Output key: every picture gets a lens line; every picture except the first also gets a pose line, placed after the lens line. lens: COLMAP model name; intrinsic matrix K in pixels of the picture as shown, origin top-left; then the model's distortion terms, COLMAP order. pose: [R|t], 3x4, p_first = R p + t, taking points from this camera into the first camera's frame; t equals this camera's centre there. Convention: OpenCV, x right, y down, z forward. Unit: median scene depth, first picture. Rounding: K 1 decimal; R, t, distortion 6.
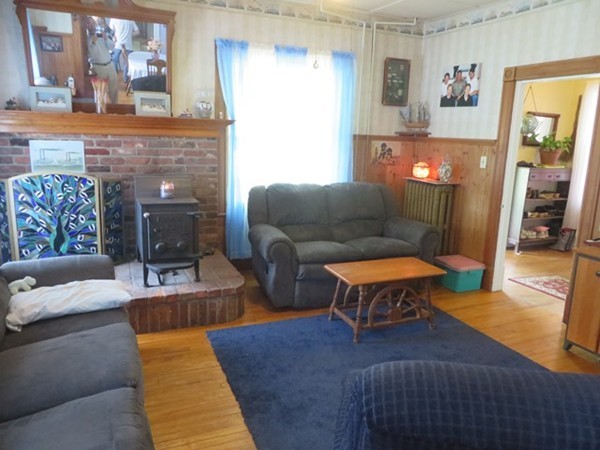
lens RADIAL K [[450.3, 0, 299.8], [0, 450.3, 225.4], [0, 0, 1]] dist [-0.019892, -0.004754]
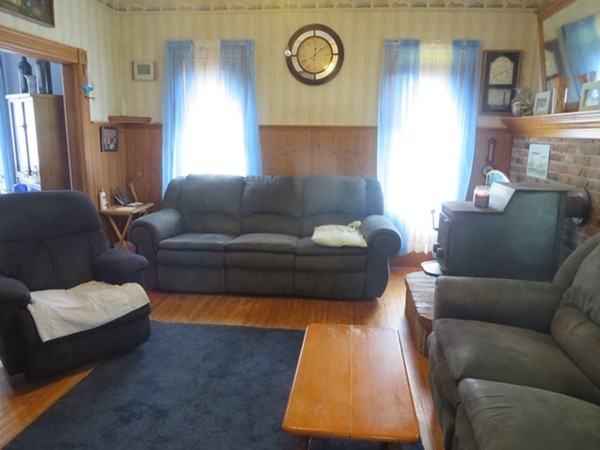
lens RADIAL K [[450.3, 0, 300.1], [0, 450.3, 224.0], [0, 0, 1]] dist [-0.019892, -0.004754]
pose [[0.862080, 0.085718, -0.499471, 0.665532], [-0.093889, 0.995544, 0.008802, -0.011565], [0.498000, 0.039307, 0.866286, 0.228906]]
